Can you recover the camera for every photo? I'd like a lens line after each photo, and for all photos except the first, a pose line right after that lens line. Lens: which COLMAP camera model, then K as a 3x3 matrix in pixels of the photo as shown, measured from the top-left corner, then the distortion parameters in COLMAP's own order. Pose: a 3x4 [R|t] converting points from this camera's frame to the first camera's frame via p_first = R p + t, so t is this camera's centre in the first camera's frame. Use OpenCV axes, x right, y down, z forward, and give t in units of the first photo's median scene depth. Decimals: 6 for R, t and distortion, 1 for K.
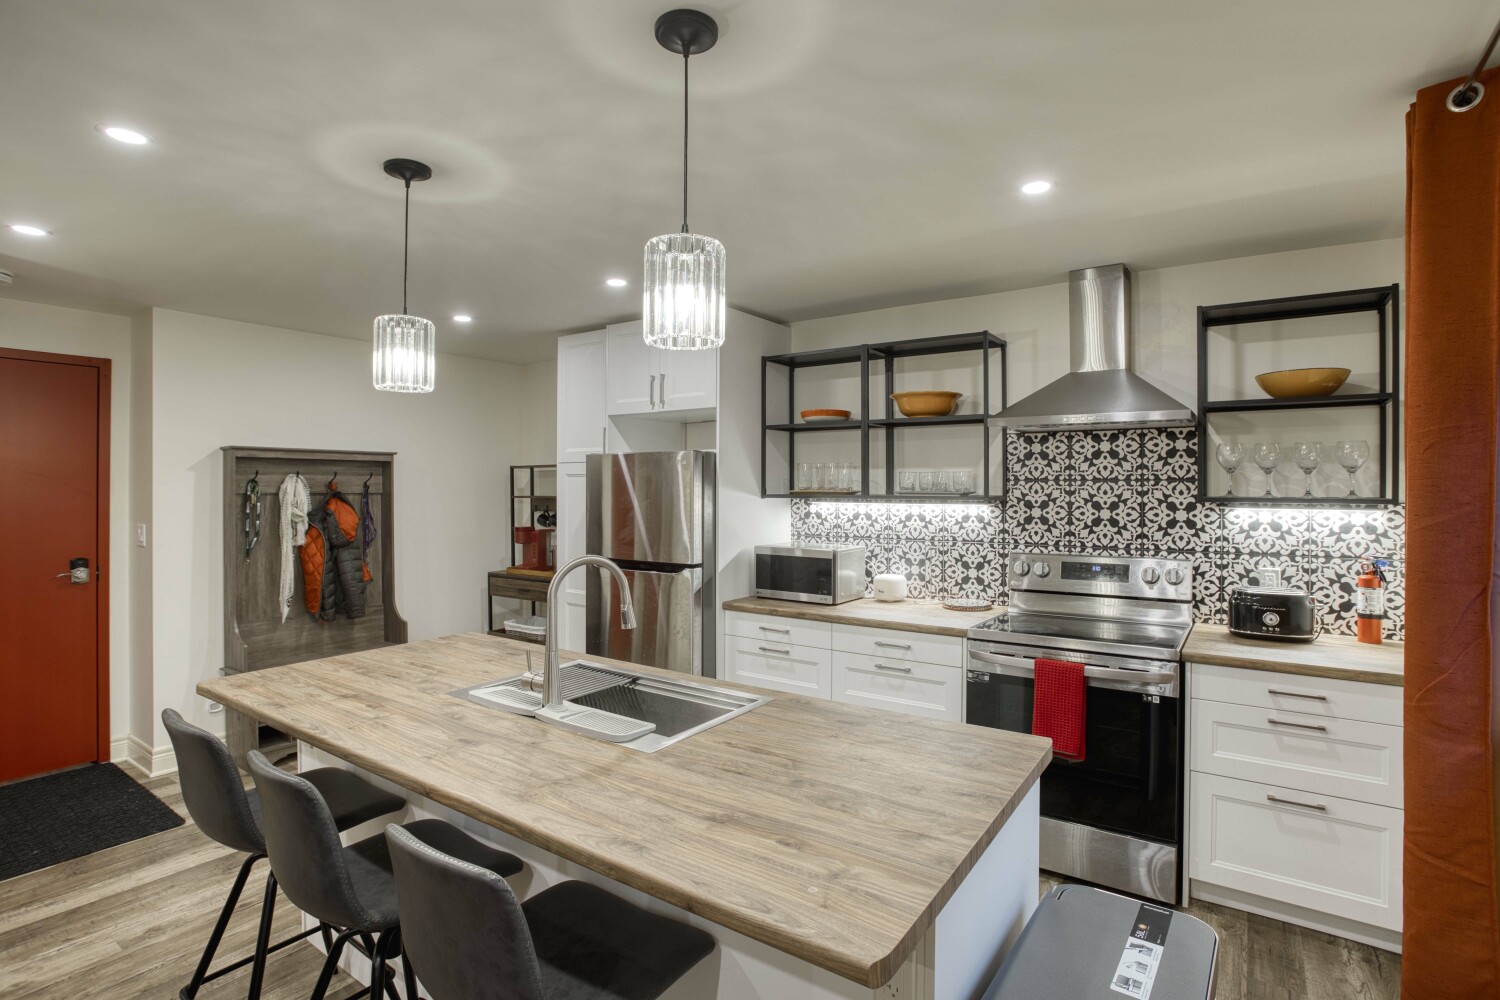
lens RADIAL K [[763.9, 0, 751.5], [0, 763.9, 532.4], [0, 0, 1]] dist [-0.145813, 0.000196]
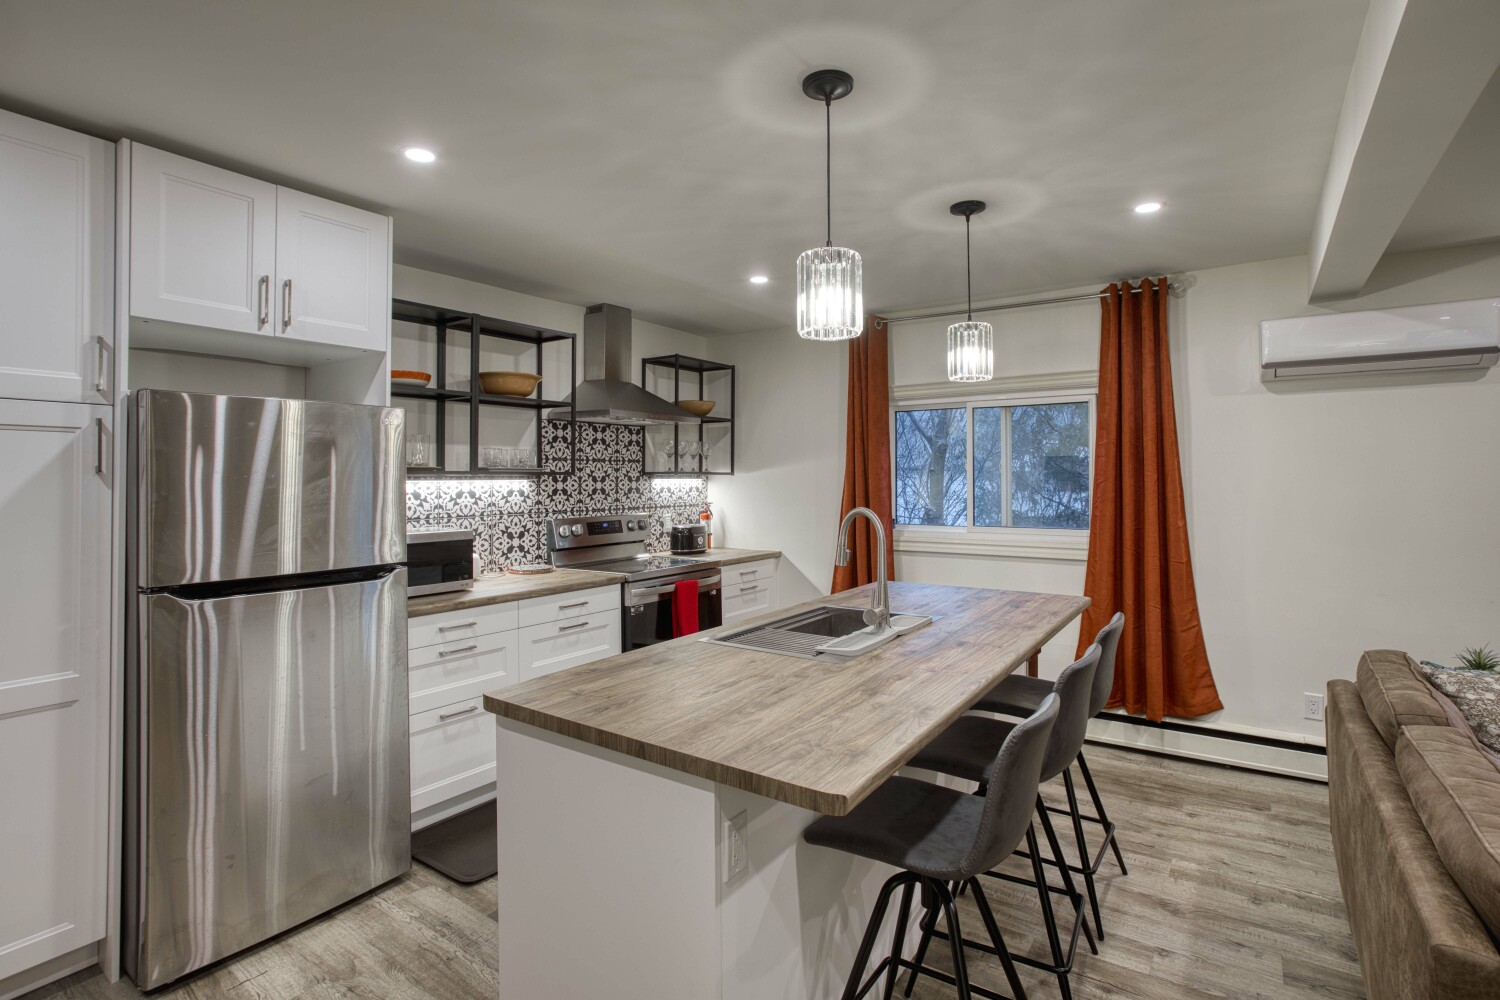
lens RADIAL K [[744.6, 0, 749.3], [0, 744.6, 477.9], [0, 0, 1]] dist [0.001756, 0.000154]
pose [[-0.040342, -0.006557, 0.999164, -0.831595], [0.047815, 0.998820, 0.008486, -0.033821], [-0.998041, 0.048118, -0.039981, 0.713656]]
